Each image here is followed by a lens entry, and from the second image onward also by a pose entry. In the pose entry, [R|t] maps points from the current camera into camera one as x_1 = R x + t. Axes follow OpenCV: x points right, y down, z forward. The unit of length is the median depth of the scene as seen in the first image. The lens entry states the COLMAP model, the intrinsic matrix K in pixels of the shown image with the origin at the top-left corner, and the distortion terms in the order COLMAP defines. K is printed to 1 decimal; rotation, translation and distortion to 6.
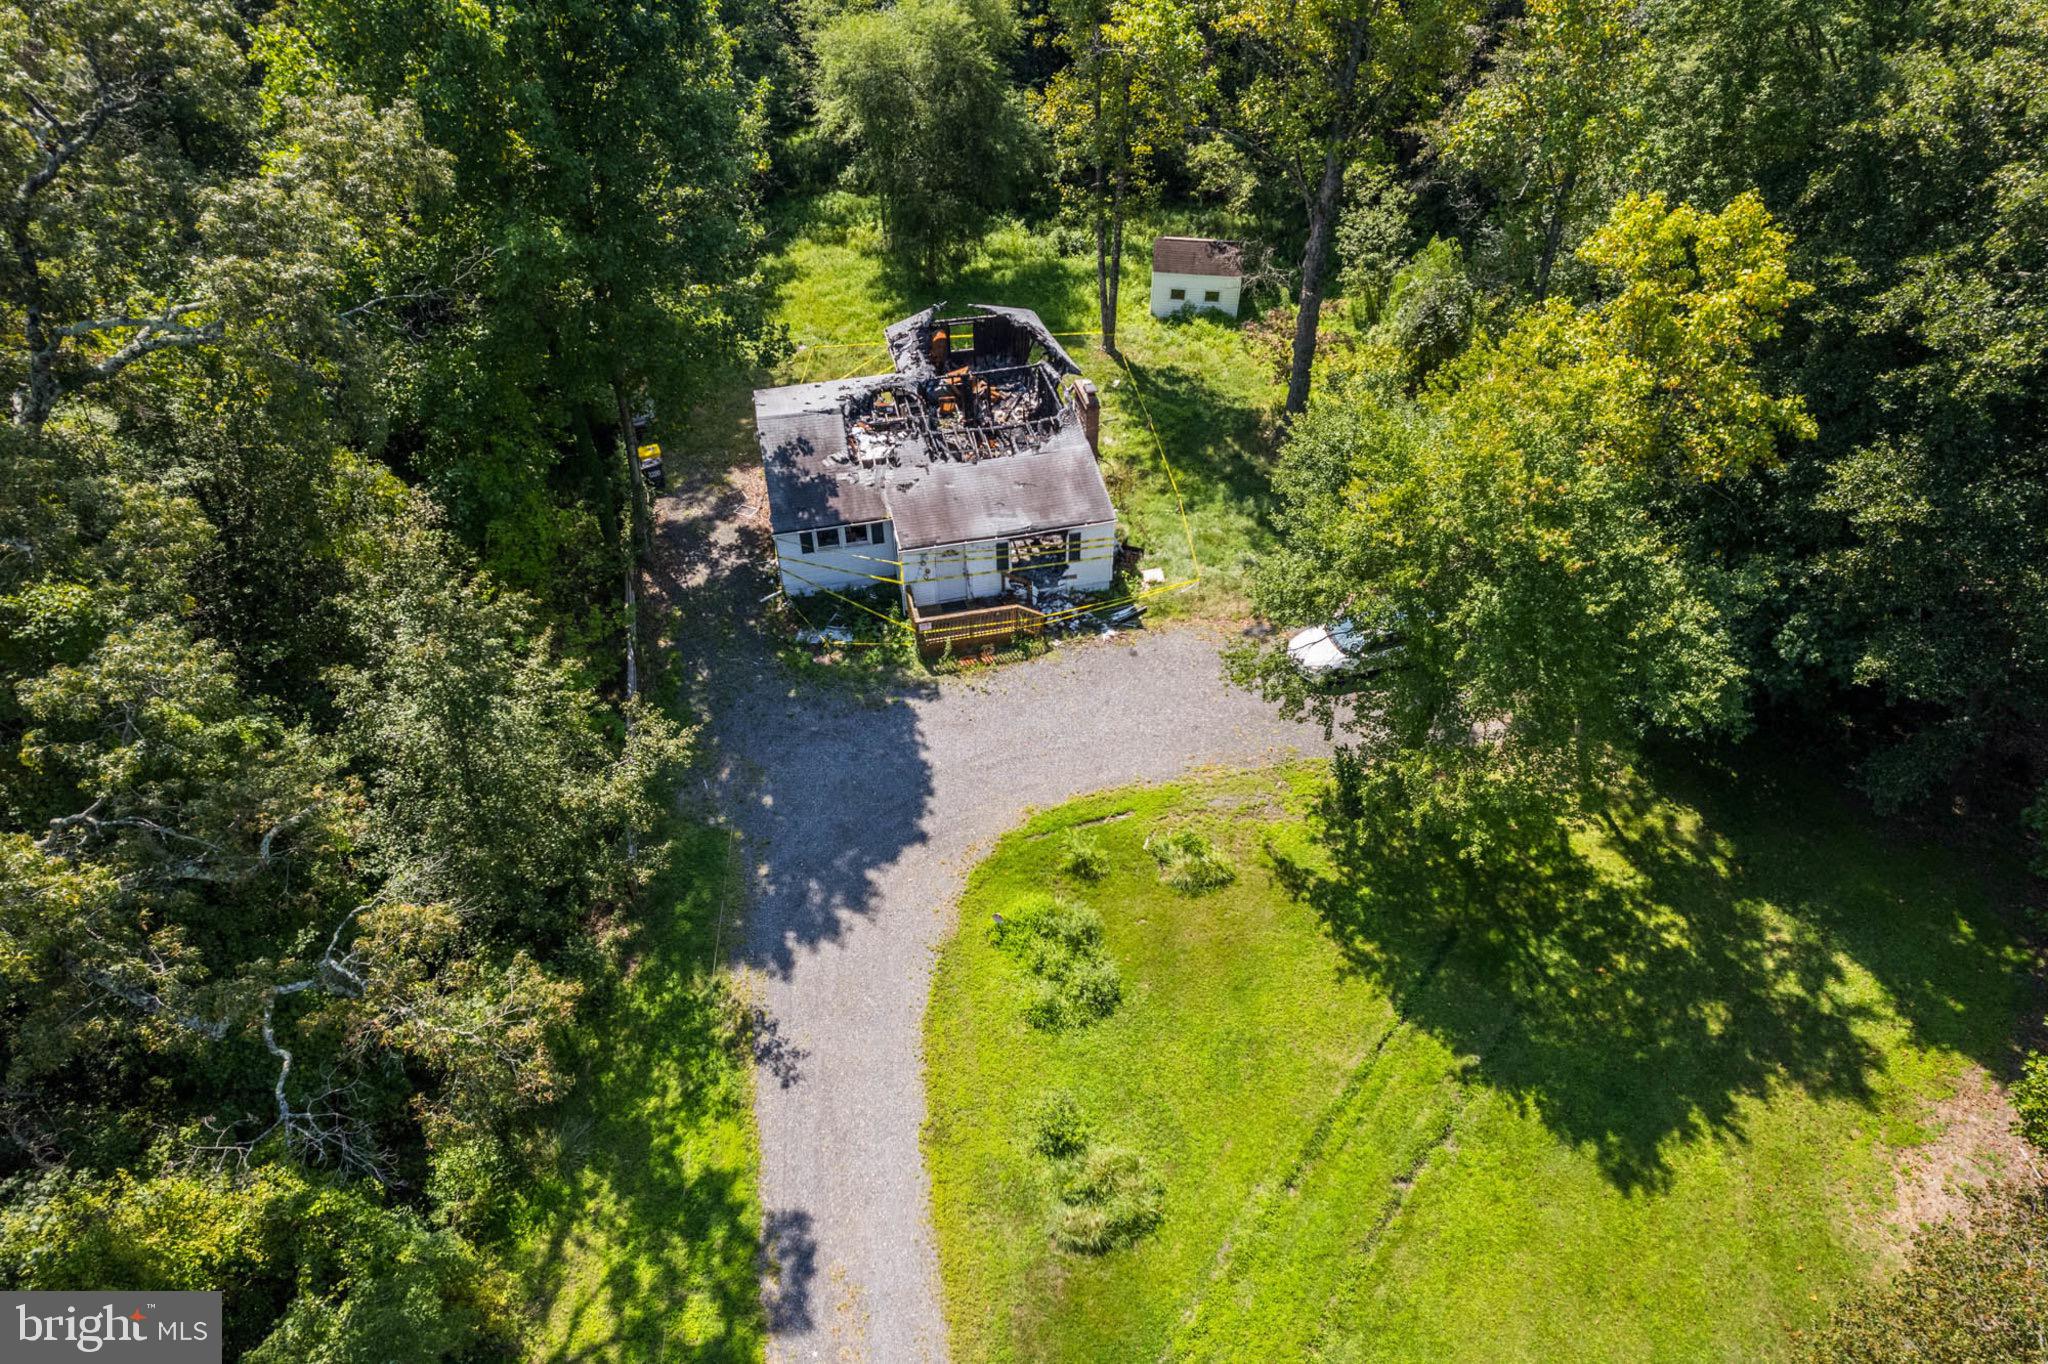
lens RADIAL K [[1329.1, 0, 1024.0], [0, 1329.1, 682.0], [0, 0, 1]] dist [-0.053397, 0.085851]
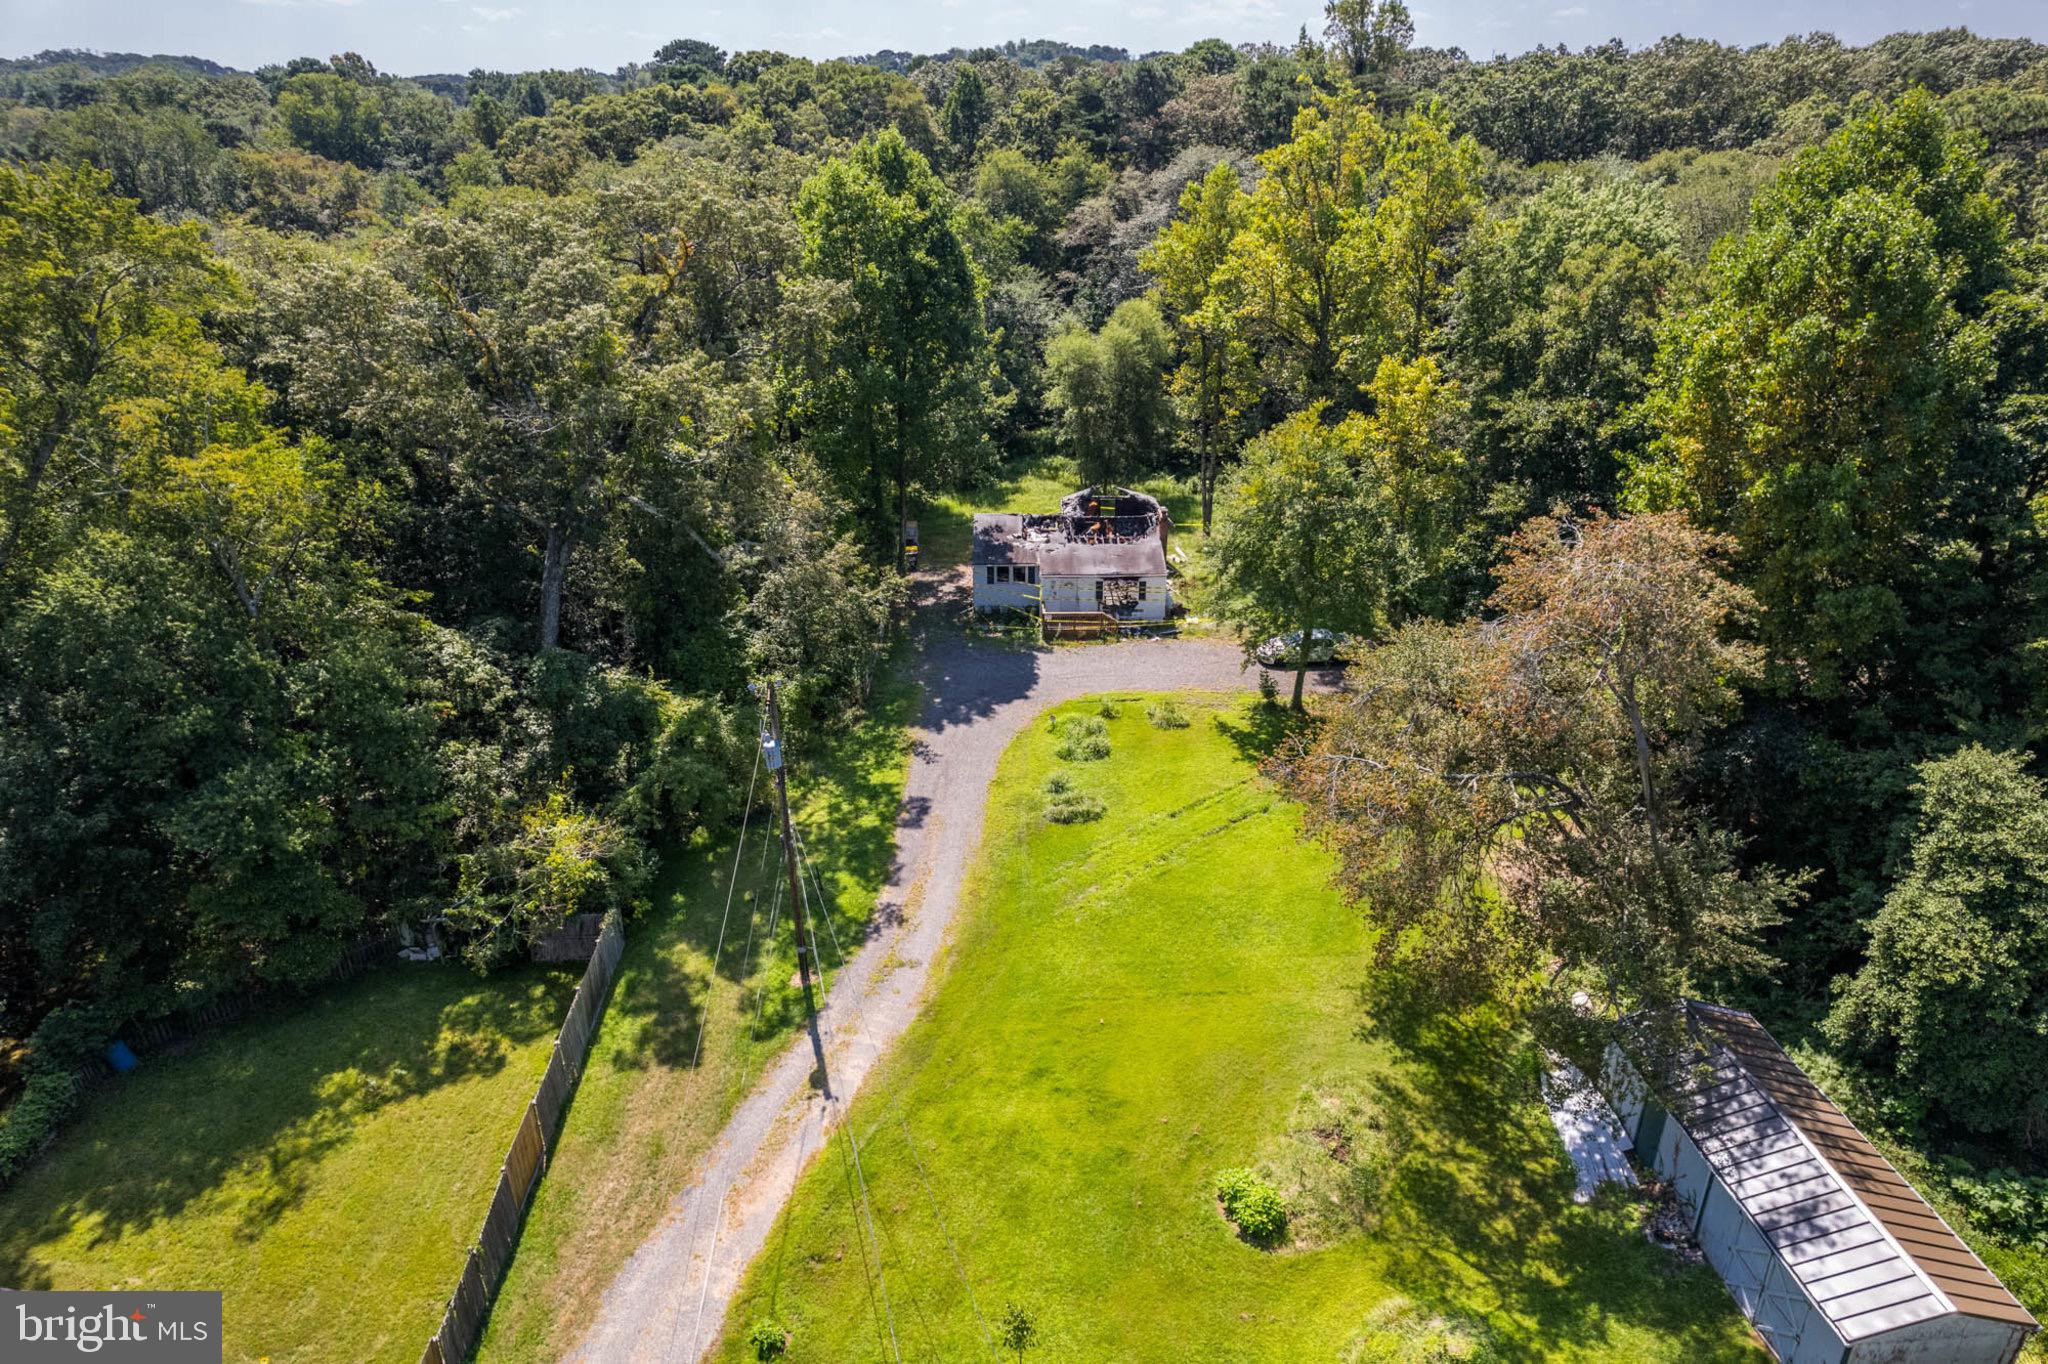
lens RADIAL K [[1335.8, 0, 1017.9], [0, 1335.8, 685.2], [0, 0, 1]] dist [-0.077199, 0.091676]
pose [[0.975605, 0.080746, -0.204143, 0.241100], [-0.138543, 0.947794, -0.287214, 0.528916], [0.170294, 0.308490, 0.935860, -0.598578]]
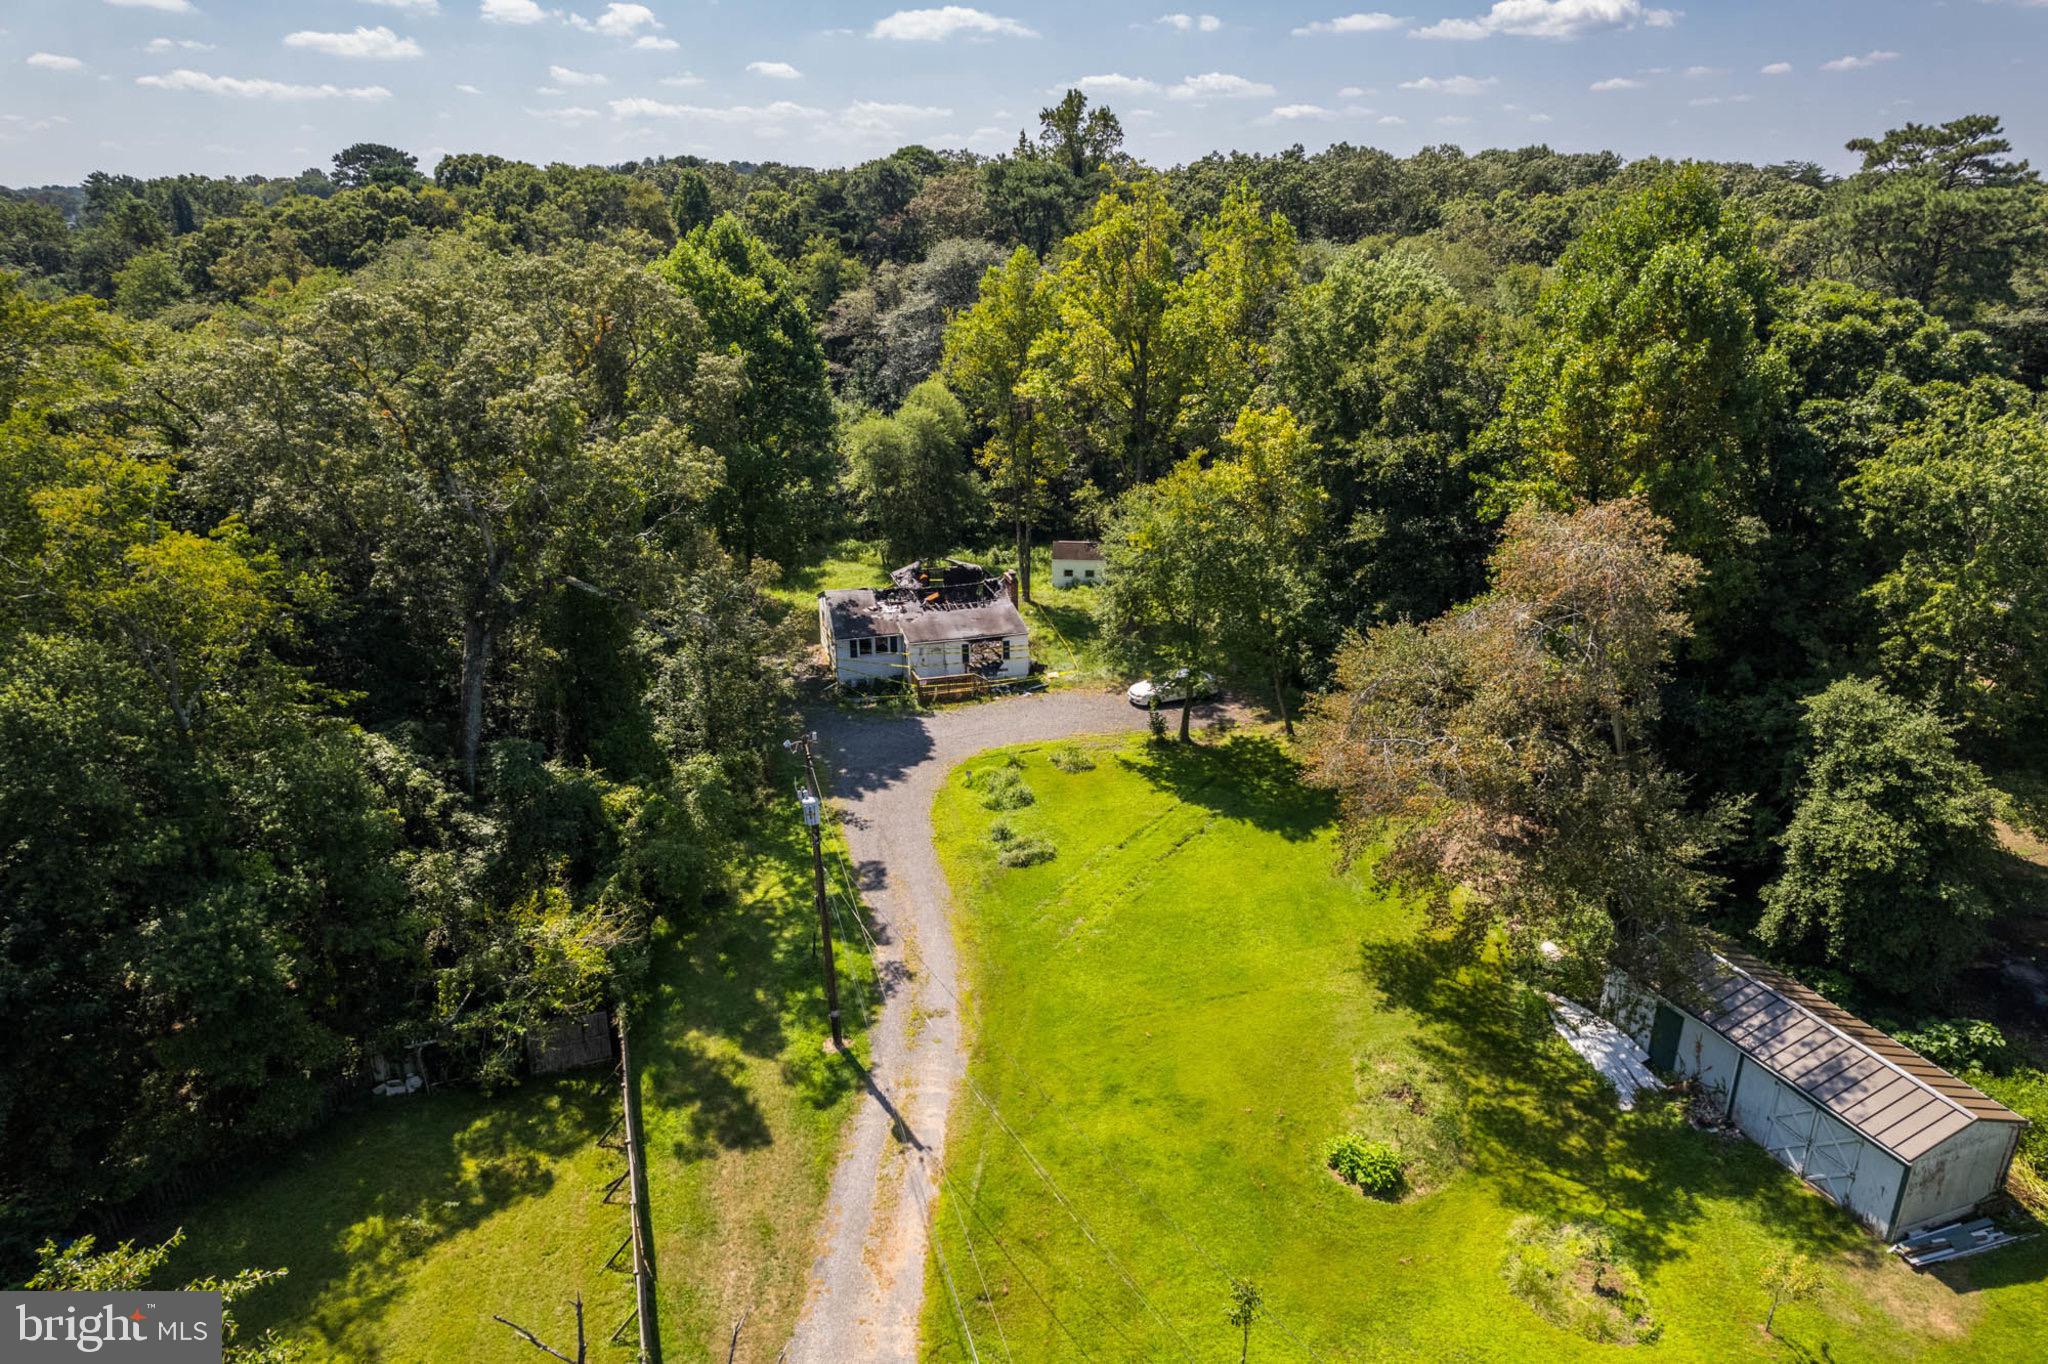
lens RADIAL K [[1335.8, 0, 1017.9], [0, 1335.8, 685.2], [0, 0, 1]] dist [-0.077199, 0.091676]
pose [[0.998873, -0.027181, 0.038905, -0.017139], [0.039714, 0.927540, -0.371607, 0.600957], [-0.025985, 0.372733, 0.927575, -0.629106]]
